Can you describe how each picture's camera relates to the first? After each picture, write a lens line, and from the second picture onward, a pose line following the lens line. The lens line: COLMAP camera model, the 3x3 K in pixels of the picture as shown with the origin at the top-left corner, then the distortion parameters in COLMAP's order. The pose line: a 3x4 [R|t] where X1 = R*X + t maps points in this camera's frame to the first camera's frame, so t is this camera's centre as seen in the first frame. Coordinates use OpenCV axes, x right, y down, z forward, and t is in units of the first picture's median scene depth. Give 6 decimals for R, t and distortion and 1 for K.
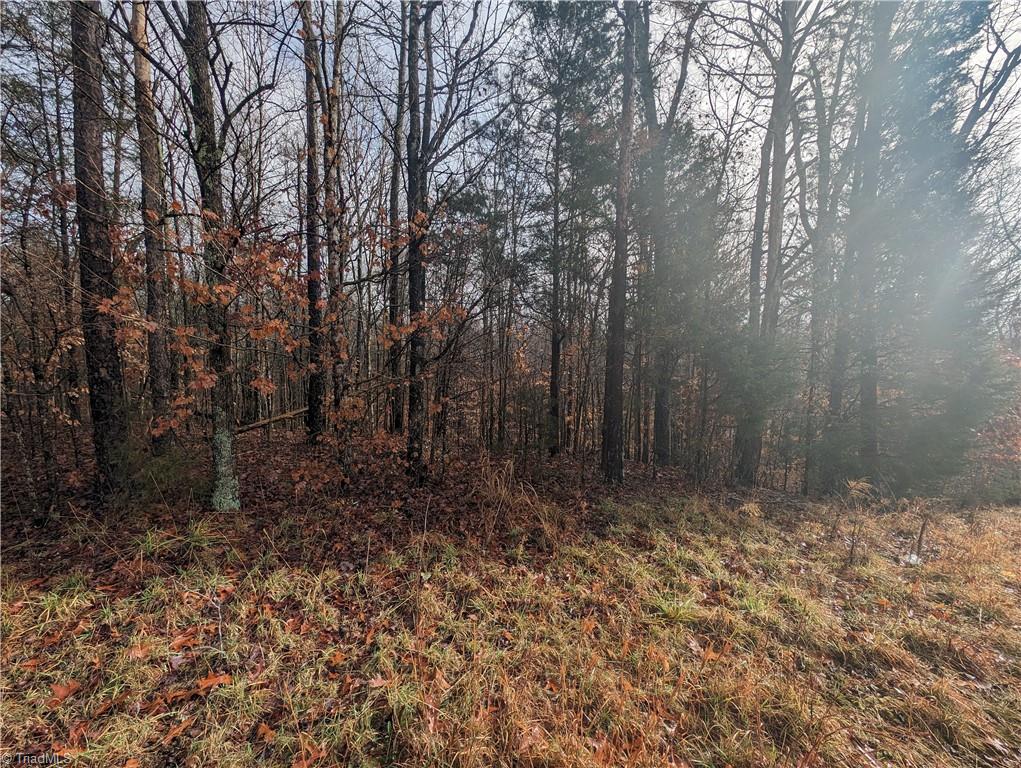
lens RADIAL K [[354.6, 0, 508.1], [0, 354.6, 385.5], [0, 0, 1]] dist [-0.008118, -0.000225]
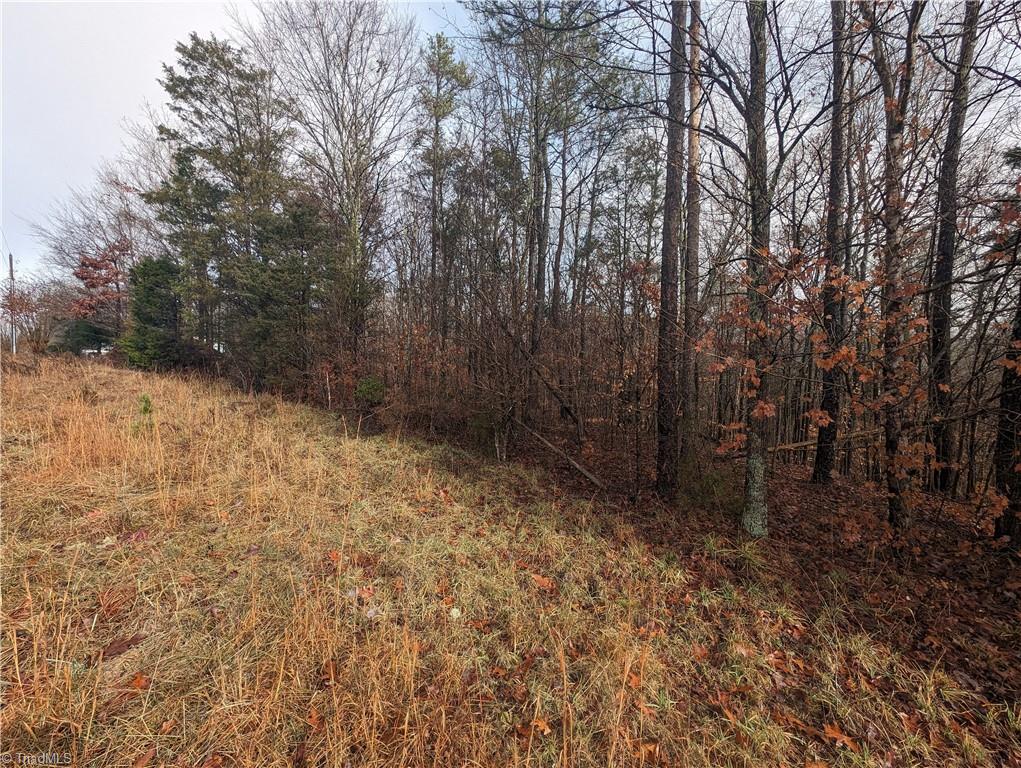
lens RADIAL K [[354.6, 0, 508.1], [0, 354.6, 385.5], [0, 0, 1]] dist [-0.008118, -0.000225]
pose [[0.511449, 0.008569, -0.859271, -0.370695], [-0.068459, 0.997178, -0.030804, 0.002225], [0.856582, 0.074579, 0.510592, -0.219082]]
